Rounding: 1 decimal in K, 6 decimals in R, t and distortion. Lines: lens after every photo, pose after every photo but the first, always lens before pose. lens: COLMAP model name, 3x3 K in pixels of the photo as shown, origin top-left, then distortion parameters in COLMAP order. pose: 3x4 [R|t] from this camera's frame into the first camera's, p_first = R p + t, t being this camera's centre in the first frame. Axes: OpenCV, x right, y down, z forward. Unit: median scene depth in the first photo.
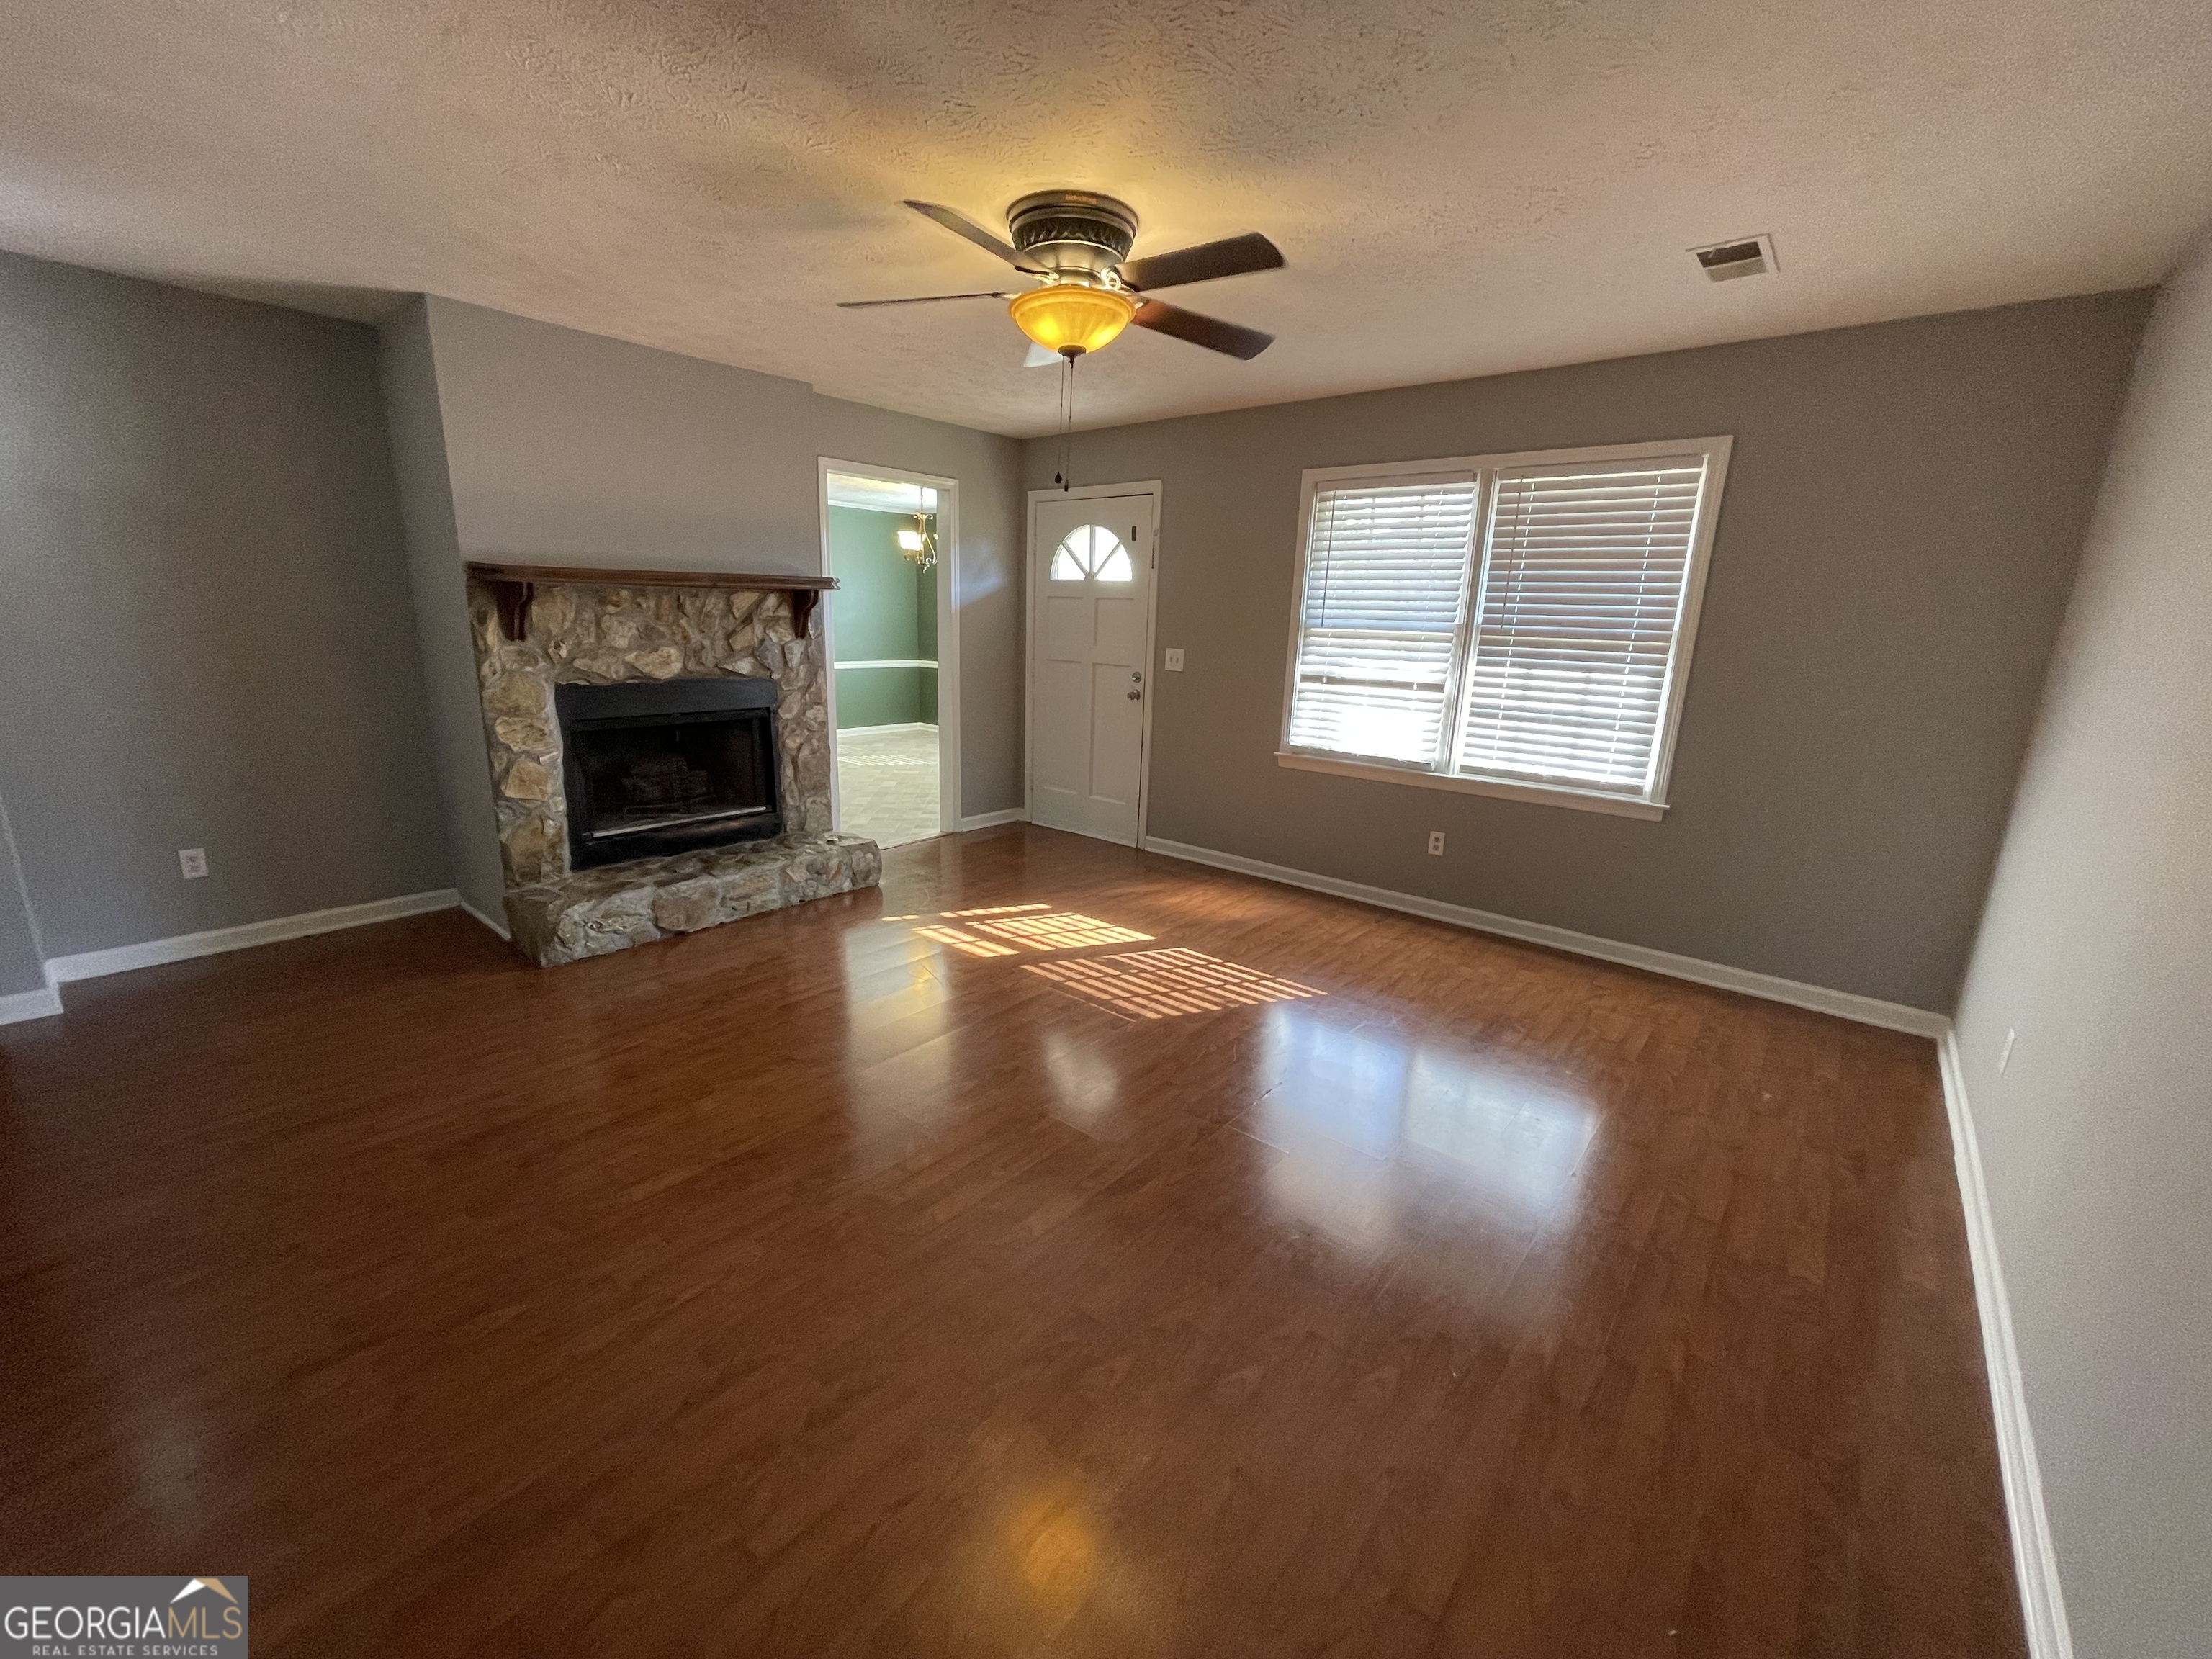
lens RADIAL K [[889.7, 0, 1116.9], [0, 889.7, 810.9], [0, 0, 1]] dist [0.000200, -0.000629]
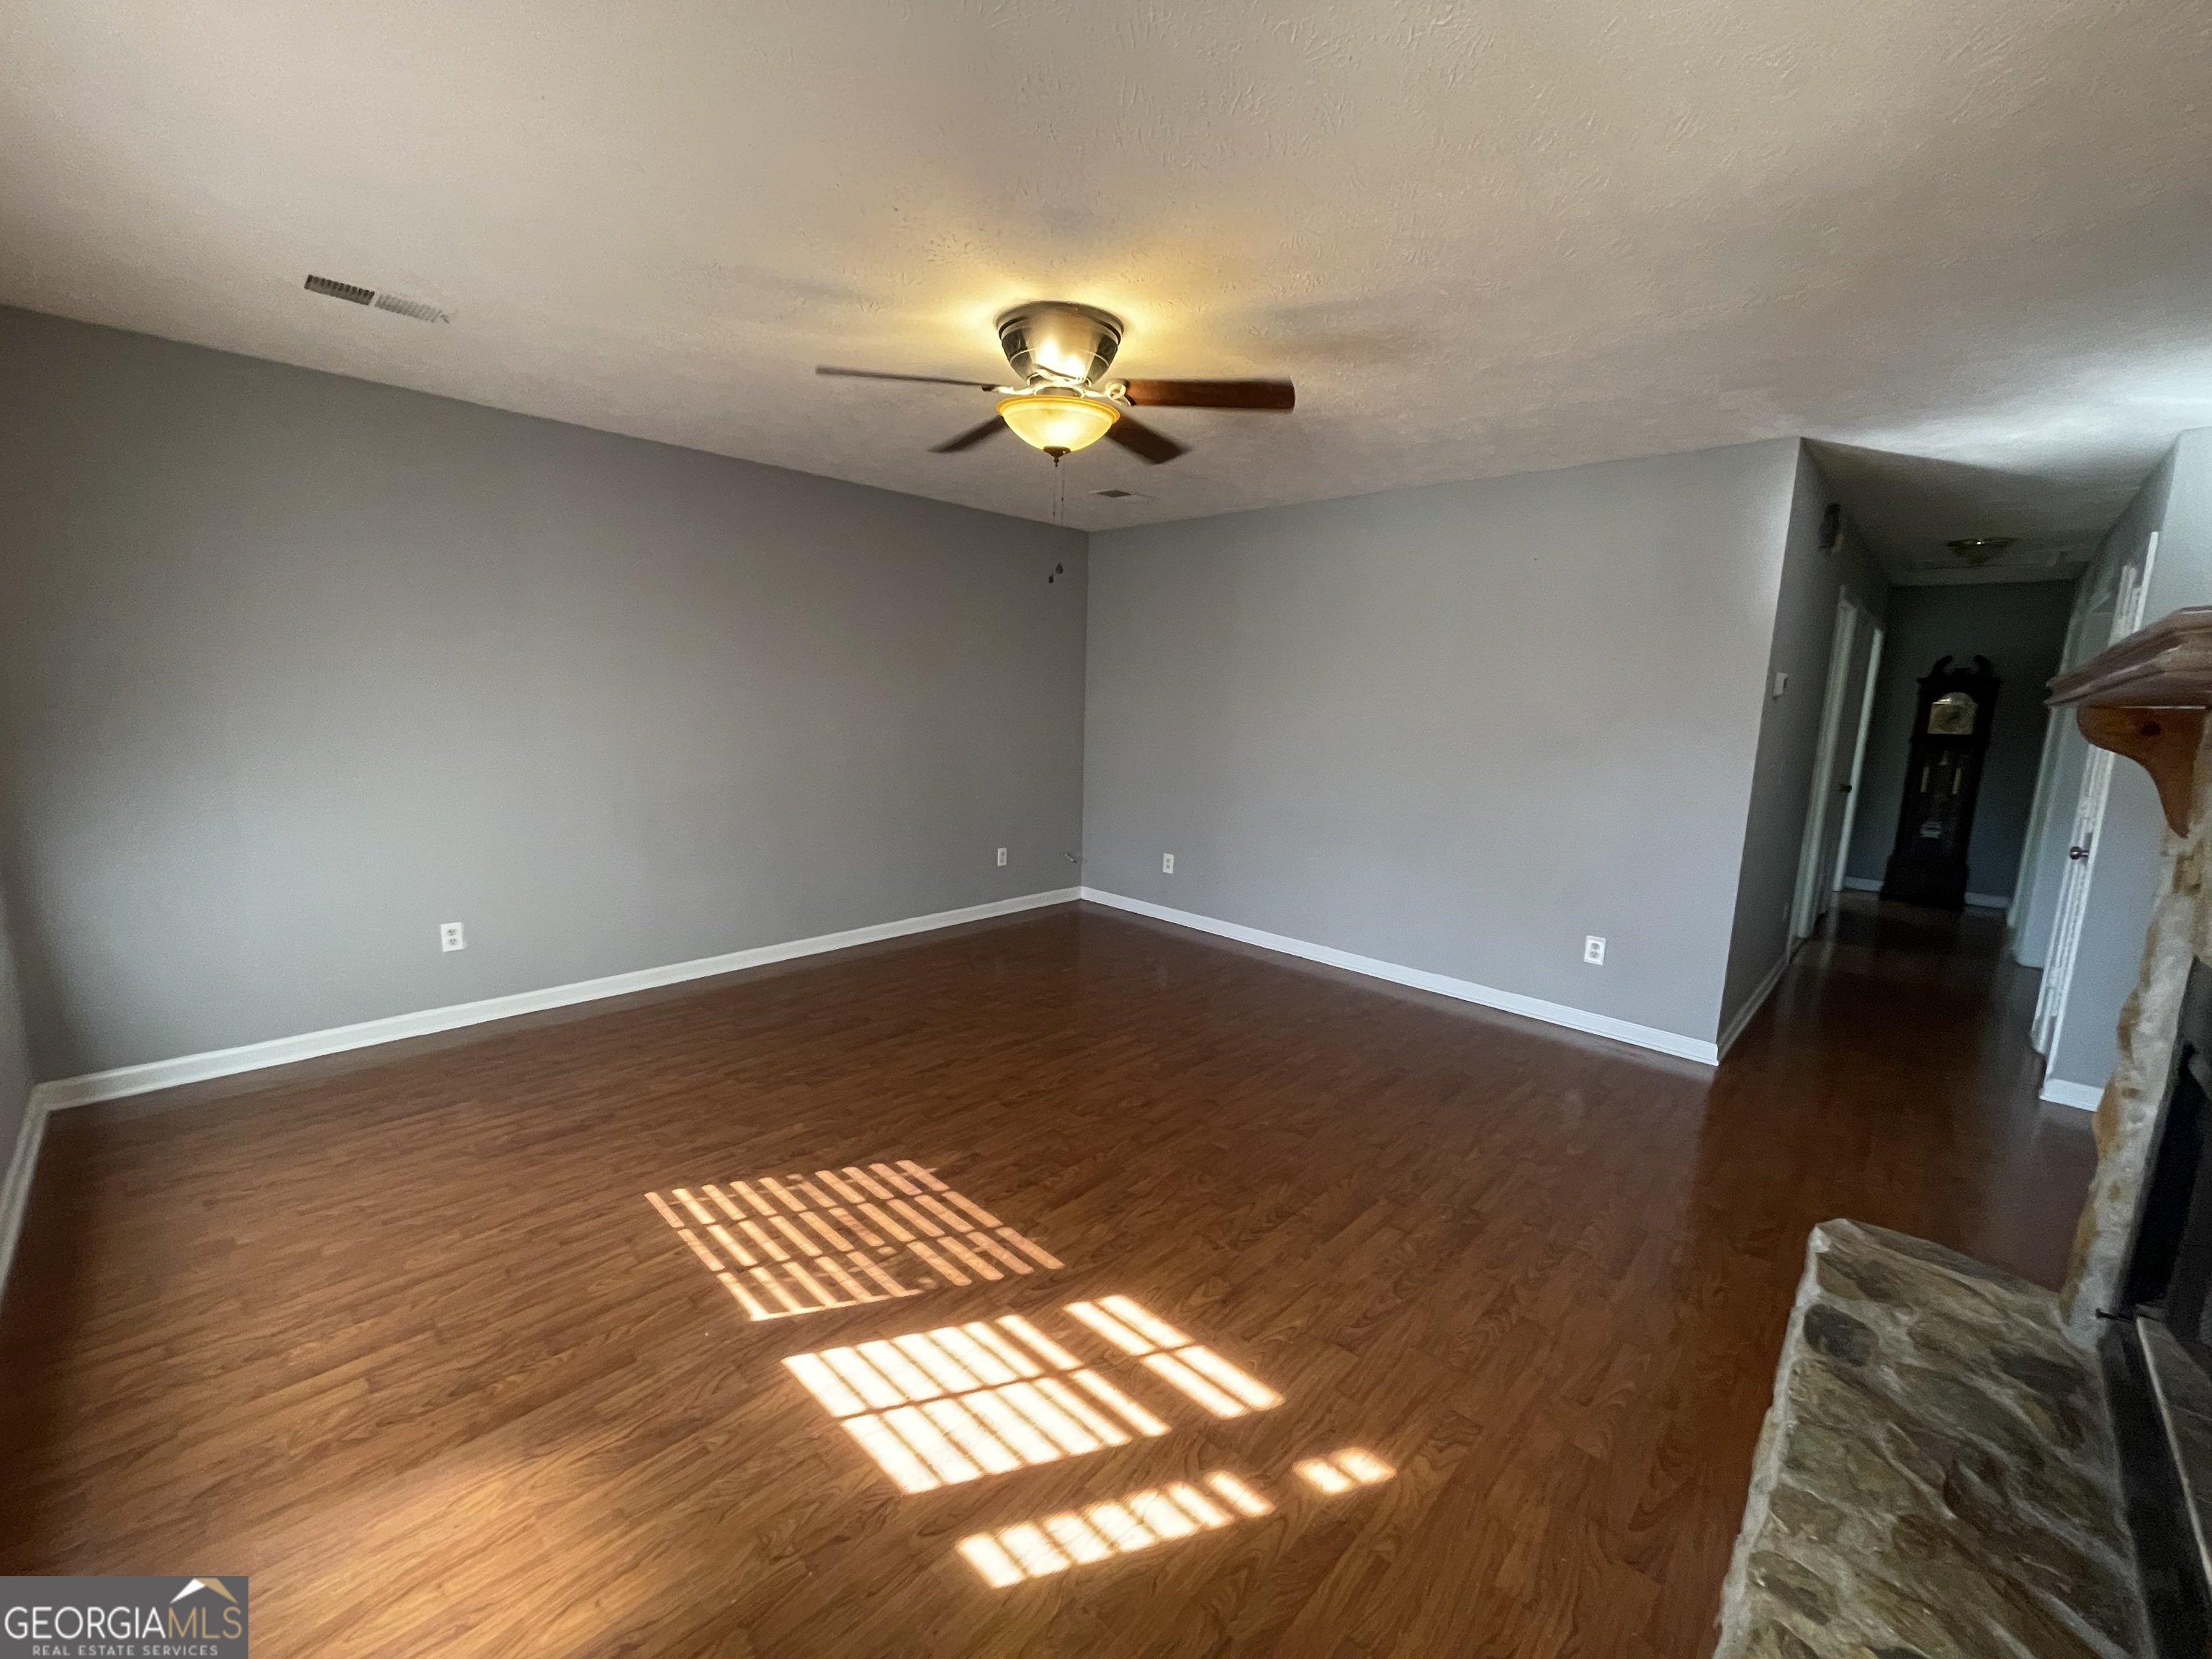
lens RADIAL K [[889.7, 0, 1091.7], [0, 889.7, 833.8], [0, 0, 1]] dist [0.000200, -0.000629]
pose [[-0.994871, -0.070451, 0.072580, -0.133848], [-0.038820, 0.928543, 0.369190, -0.299420], [-0.093403, 0.364479, -0.926515, 1.297154]]
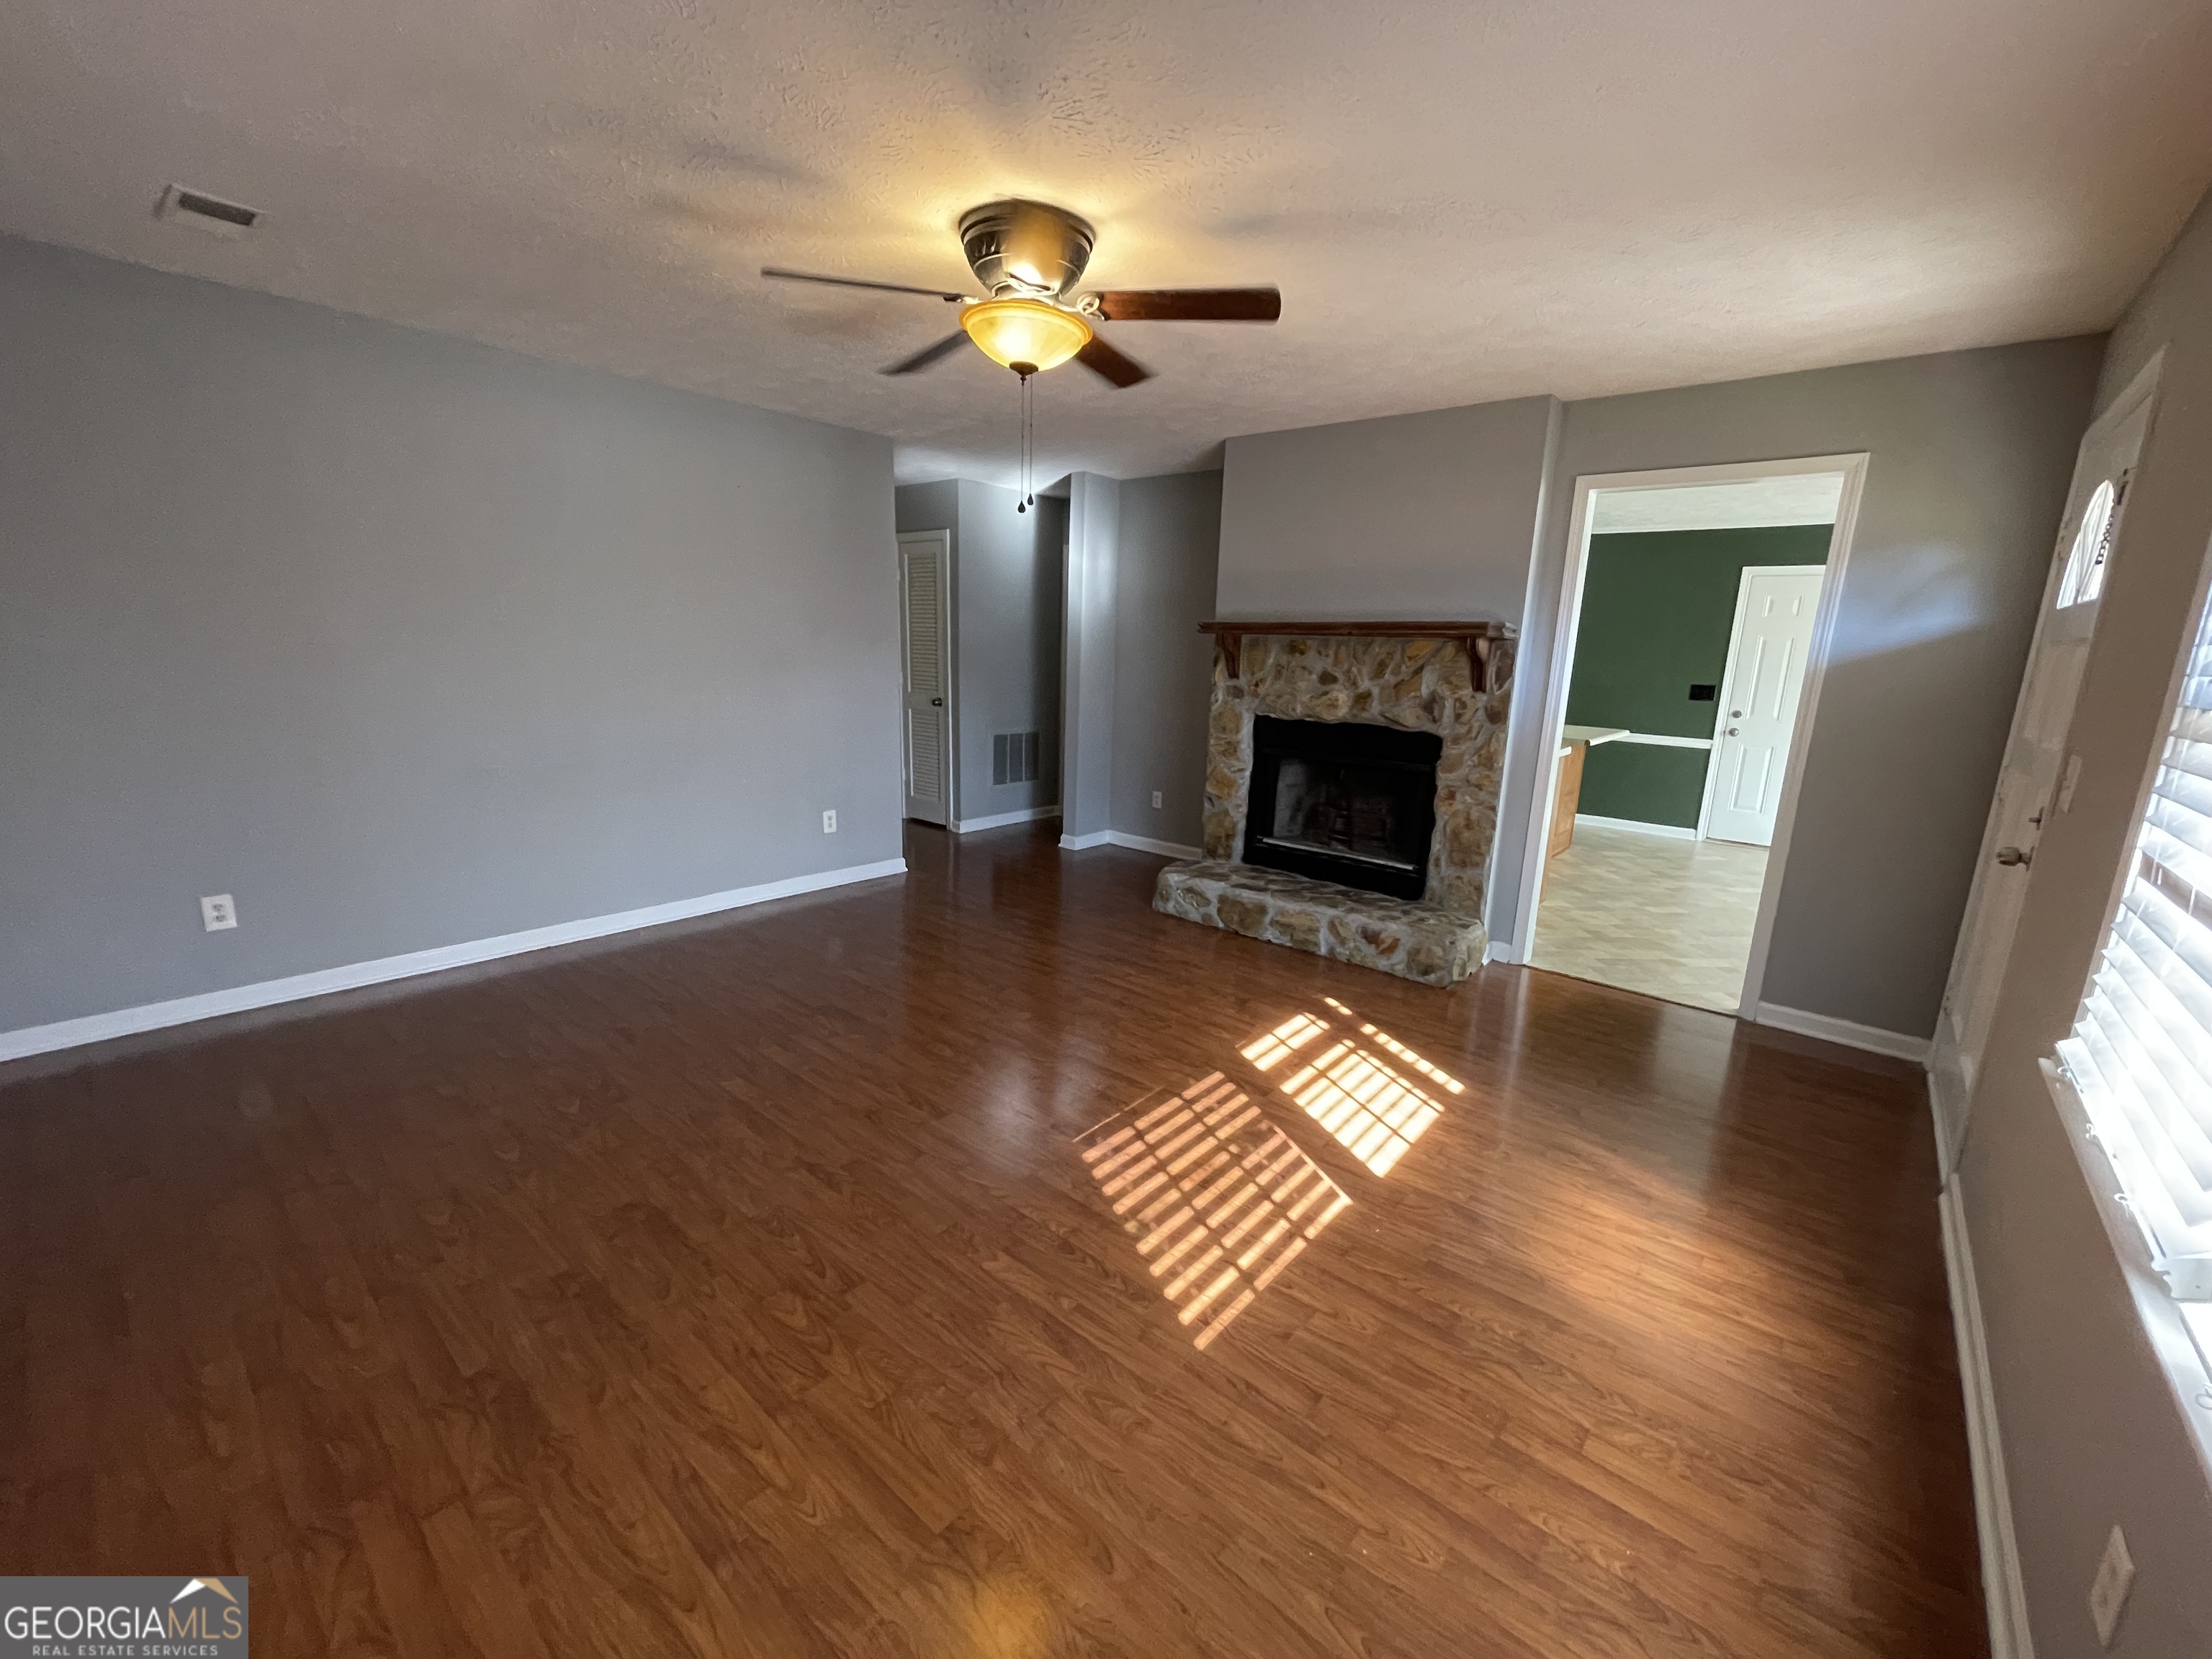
lens RADIAL K [[889.7, 0, 1111.6], [0, 889.7, 838.2], [0, 0, 1]] dist [0.000200, -0.000629]
pose [[-0.007105, 0.189615, -0.981833, 0.593472], [-0.248036, 0.950840, 0.185425, -0.145166], [0.968725, 0.244847, 0.040275, 0.720776]]
